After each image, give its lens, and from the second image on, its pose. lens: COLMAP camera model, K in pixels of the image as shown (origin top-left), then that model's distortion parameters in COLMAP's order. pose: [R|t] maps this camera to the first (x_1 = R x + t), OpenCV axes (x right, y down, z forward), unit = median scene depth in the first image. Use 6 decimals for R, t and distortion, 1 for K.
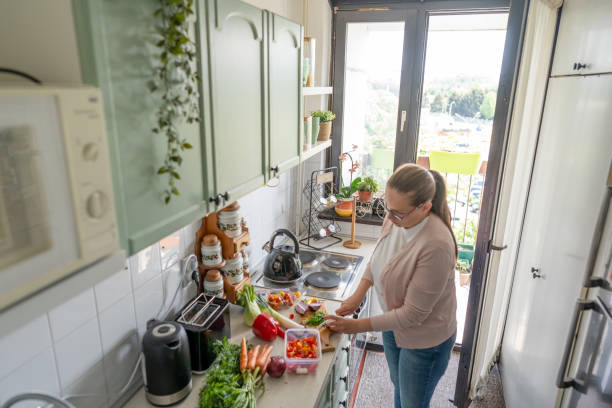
lens RADIAL K [[414.5, 0, 306.0], [0, 414.5, 204.0], [0, 0, 1]] dist [0.000480, -0.000968]
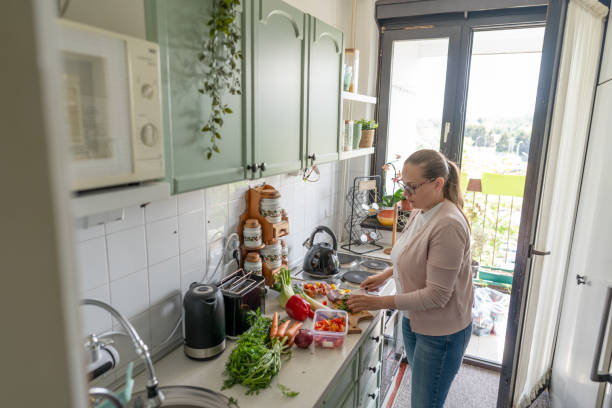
lens RADIAL K [[414.5, 0, 306.0], [0, 414.5, 204.0], [0, 0, 1]] dist [0.000480, -0.000968]
pose [[0.989785, 0.032923, -0.138712, 0.064751], [-0.044987, 0.995386, -0.084753, 0.131879], [0.135282, 0.090127, 0.986700, -0.068322]]
